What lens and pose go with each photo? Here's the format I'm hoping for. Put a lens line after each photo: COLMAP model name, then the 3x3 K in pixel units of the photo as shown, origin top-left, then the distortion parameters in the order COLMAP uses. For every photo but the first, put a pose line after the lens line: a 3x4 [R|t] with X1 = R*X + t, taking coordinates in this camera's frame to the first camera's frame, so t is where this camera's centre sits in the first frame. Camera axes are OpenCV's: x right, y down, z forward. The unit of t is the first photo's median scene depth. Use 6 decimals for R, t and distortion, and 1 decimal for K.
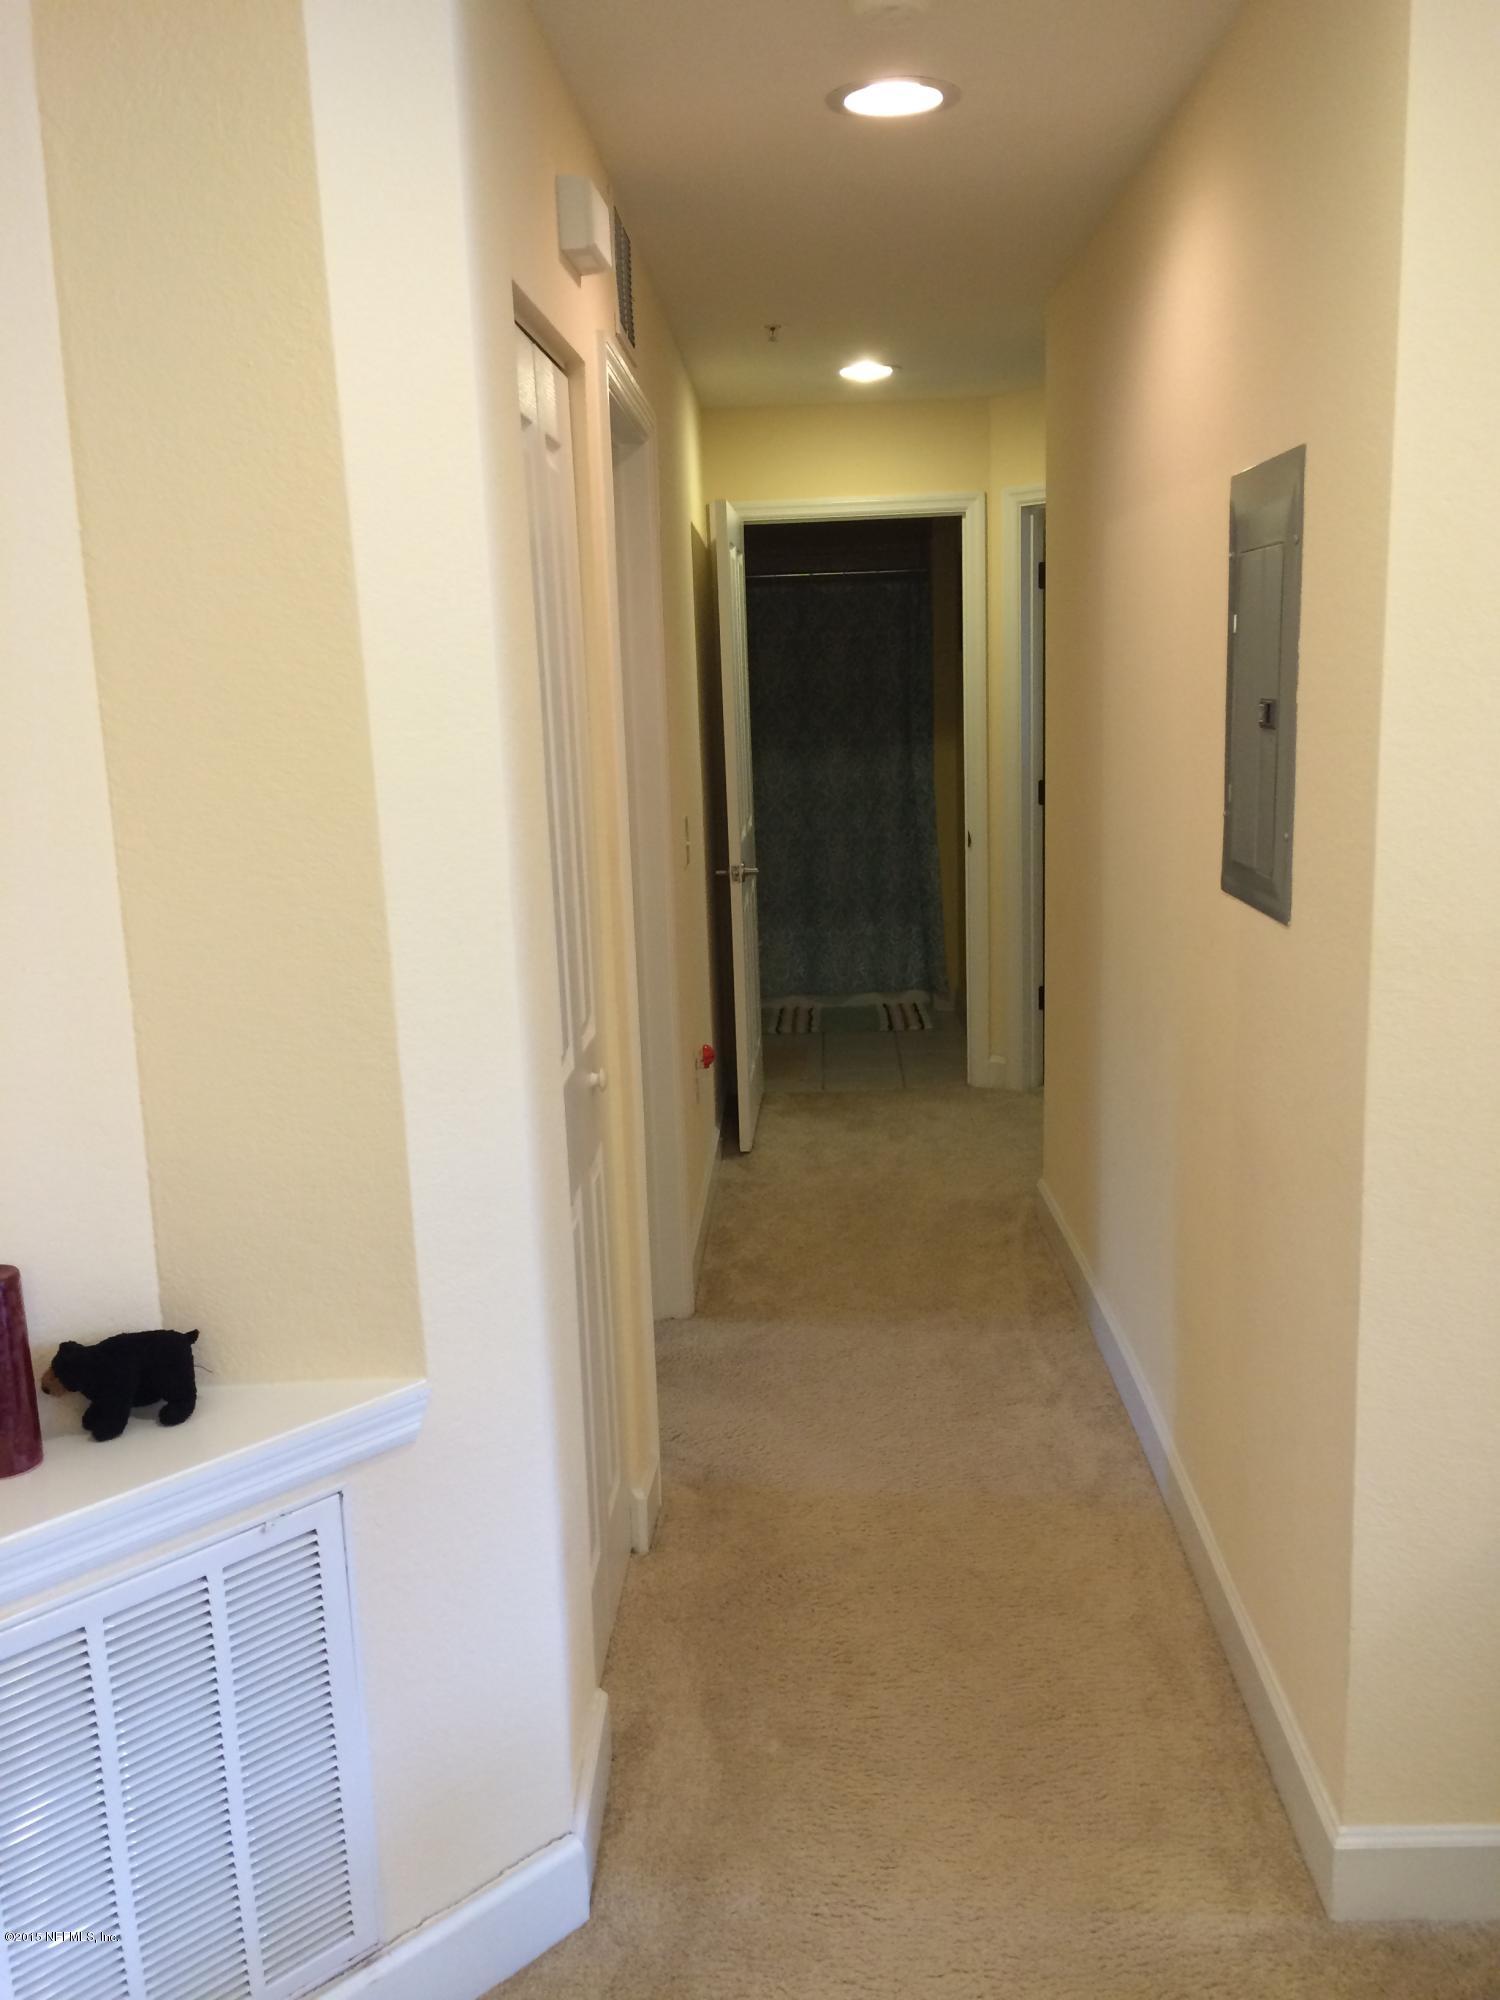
lens RADIAL K [[1698.3, 0, 791.3], [0, 1698.3, 997.4], [0, 0, 1]] dist [0.082042, -0.103935]
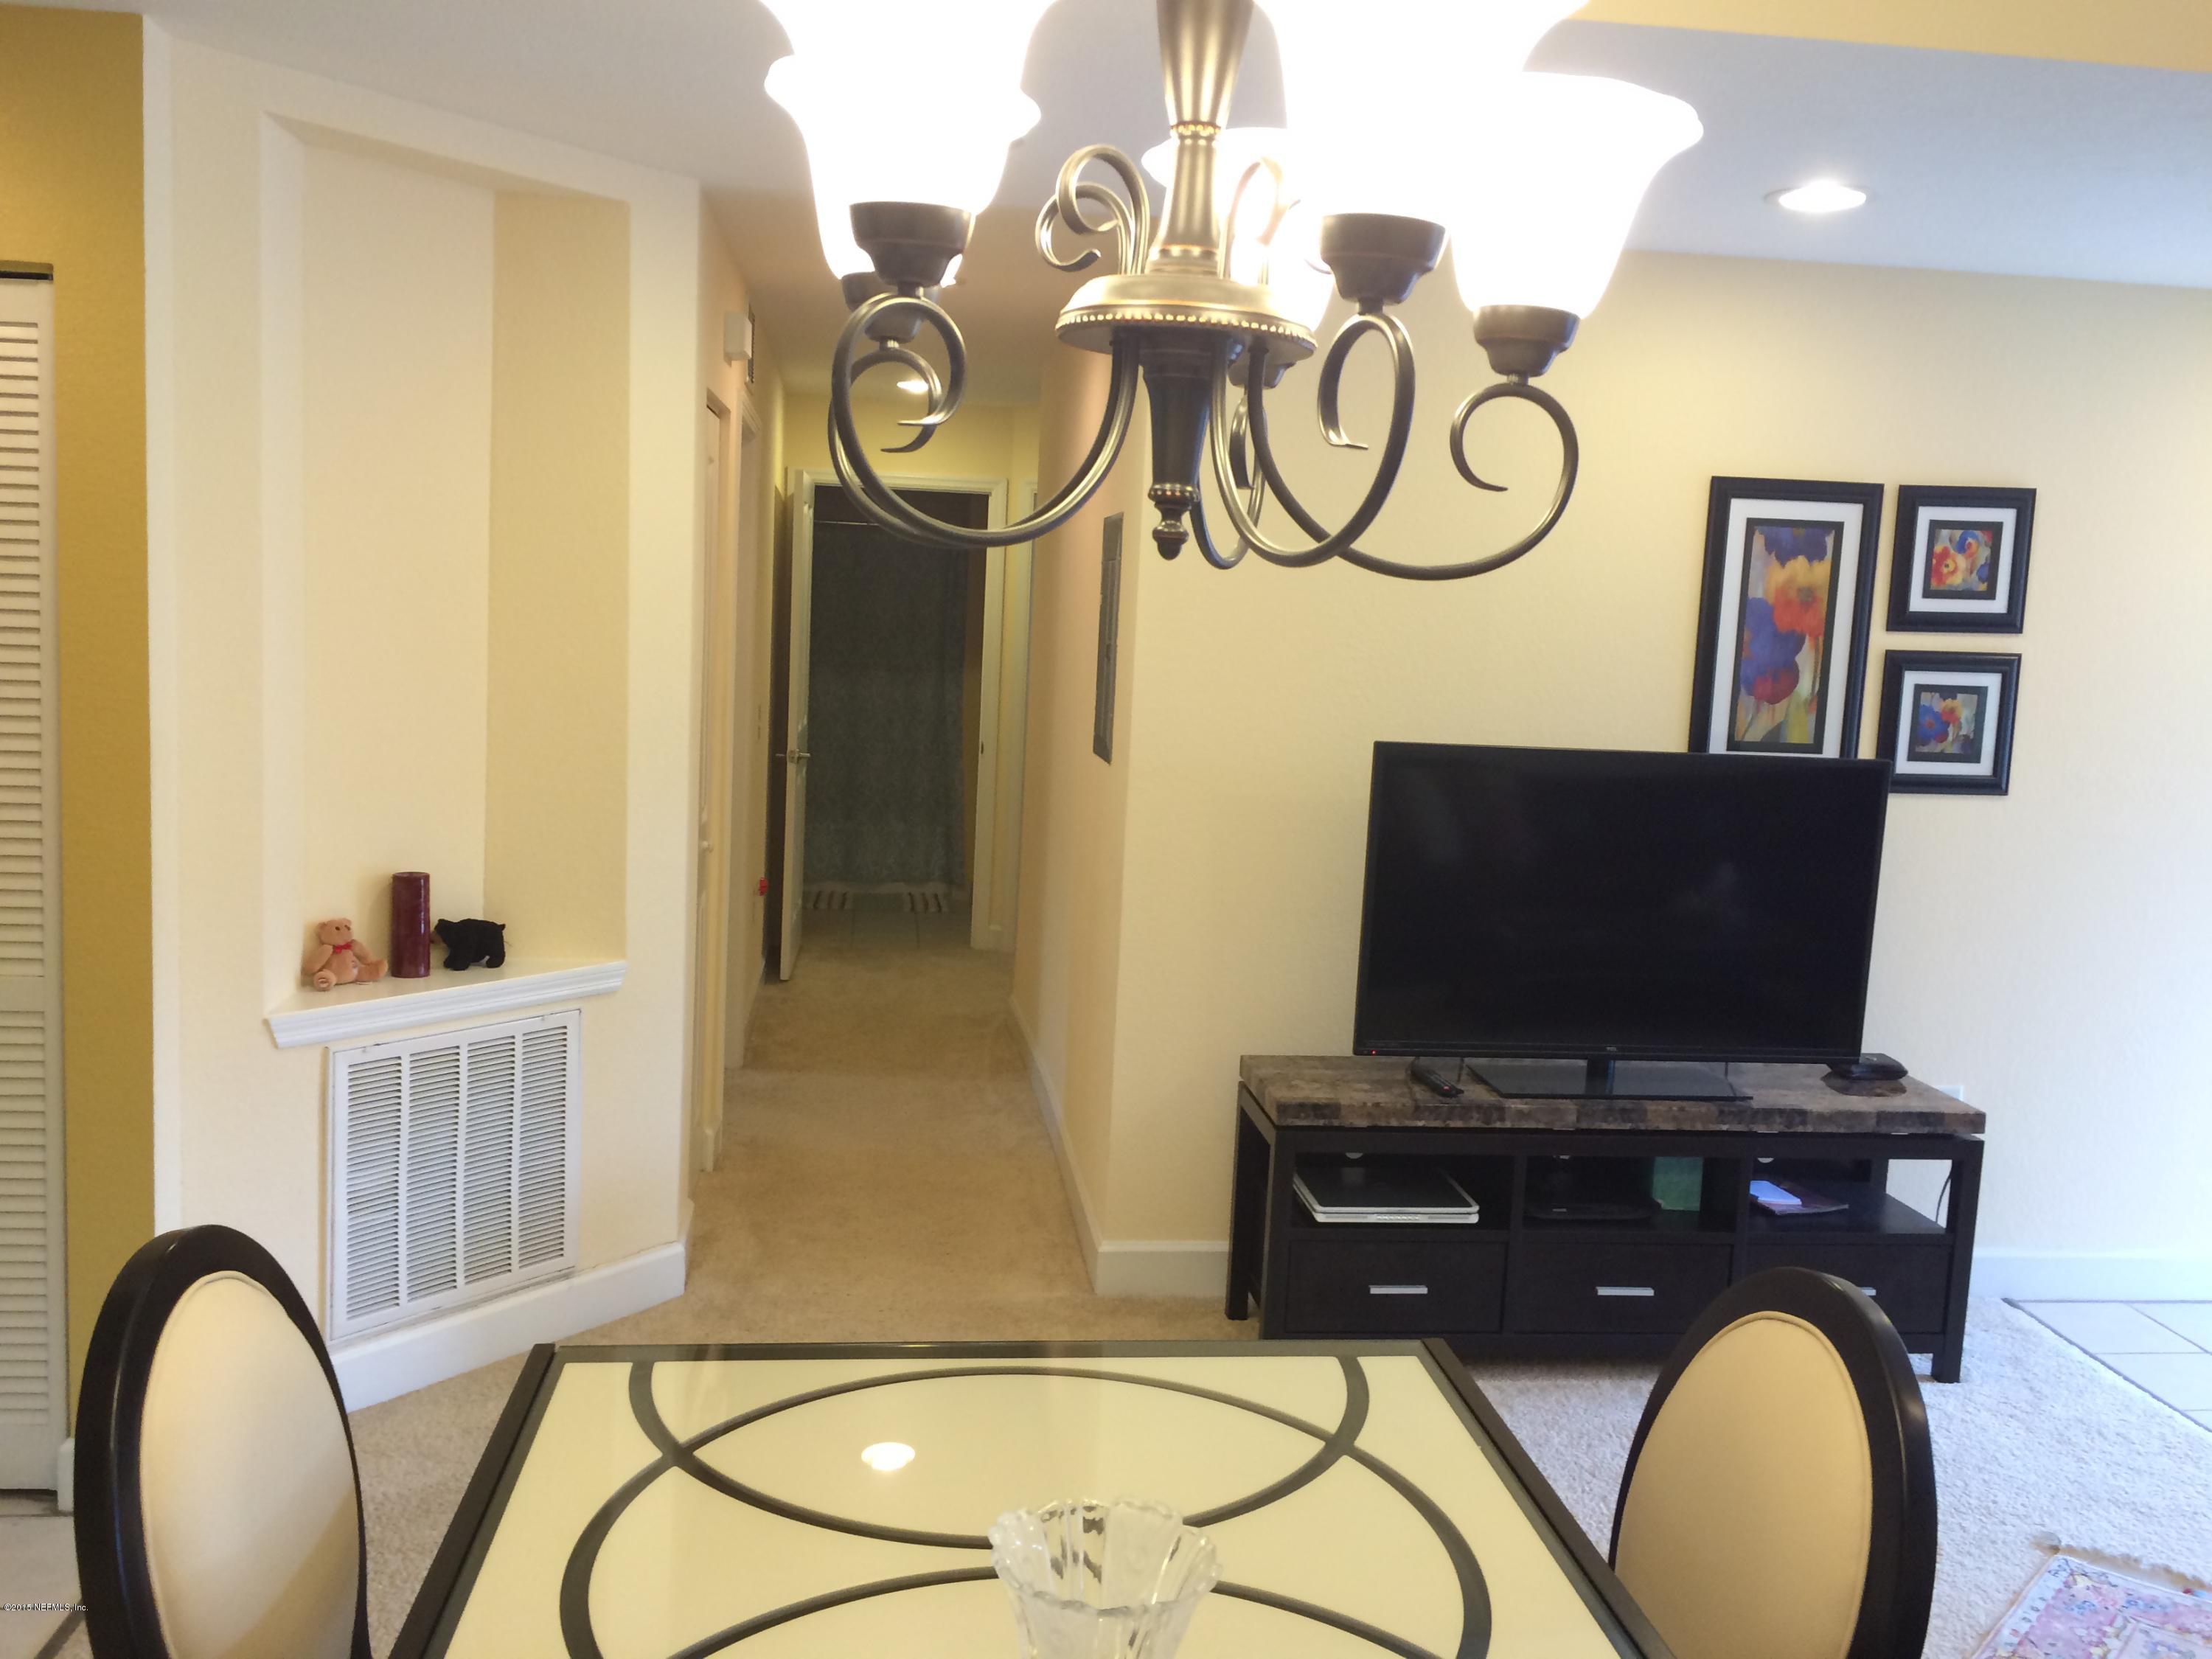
lens RADIAL K [[1887.5, 0, 1111.4], [0, 1887.5, 820.8], [0, 0, 1]] dist [0.090896, -0.122083]
pose [[0.987245, 0.064163, 0.145704, -0.000020], [-0.052348, 0.995129, -0.083530, 0.102009], [-0.150353, 0.074837, 0.985796, -0.539768]]
